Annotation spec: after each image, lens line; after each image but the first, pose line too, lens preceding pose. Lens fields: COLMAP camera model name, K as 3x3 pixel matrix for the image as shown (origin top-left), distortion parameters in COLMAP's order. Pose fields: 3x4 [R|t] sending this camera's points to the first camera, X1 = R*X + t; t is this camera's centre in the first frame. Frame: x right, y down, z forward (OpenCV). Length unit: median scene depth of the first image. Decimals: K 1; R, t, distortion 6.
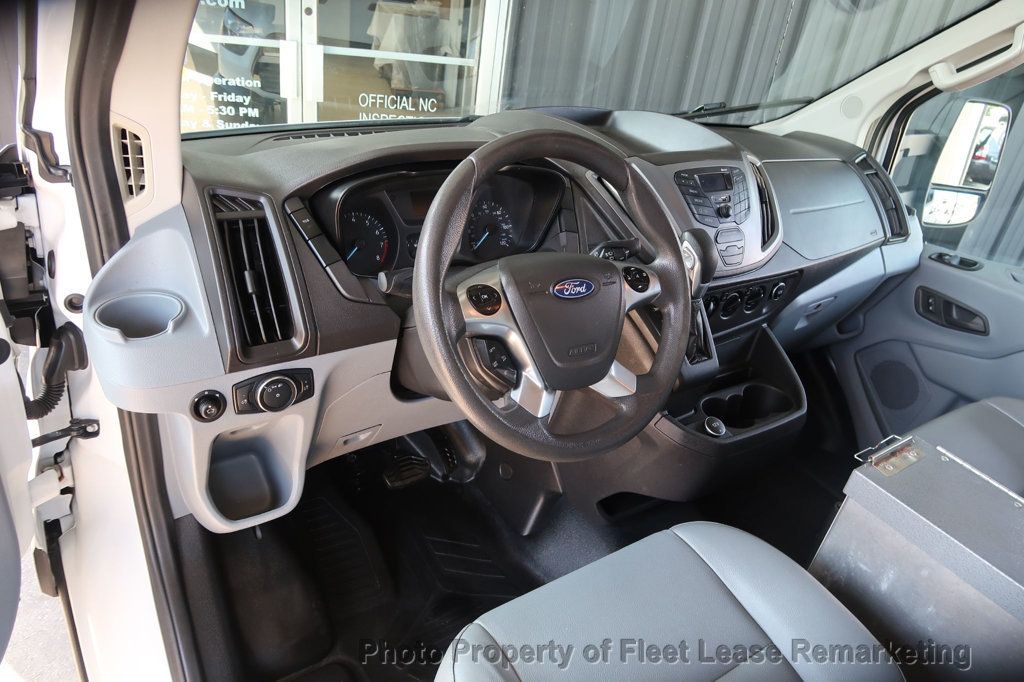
lens RADIAL K [[705.6, 0, 502.5], [0, 705.6, 344.4], [0, 0, 1]] dist [-0.035936, 0.021503]
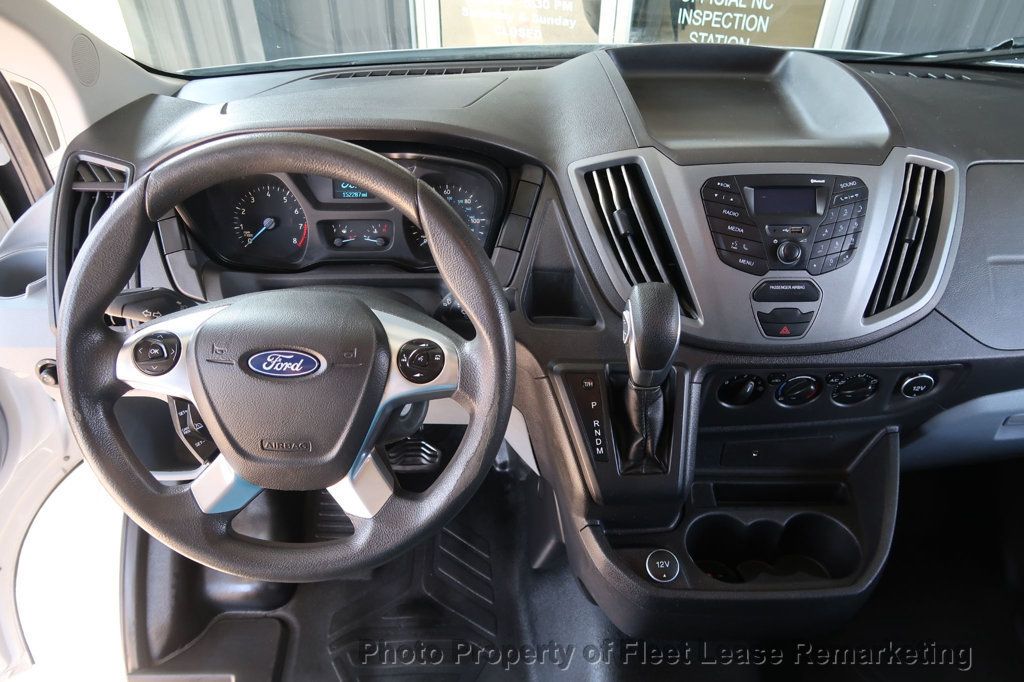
lens RADIAL K [[705.6, 0, 513.0], [0, 705.6, 340.2], [0, 0, 1]] dist [-0.035936, 0.021503]
pose [[0.833957, 0.252444, -0.490702, 0.454437], [-0.175966, 0.964459, 0.197114, -0.200755], [0.523022, -0.078038, 0.848739, 0.355826]]
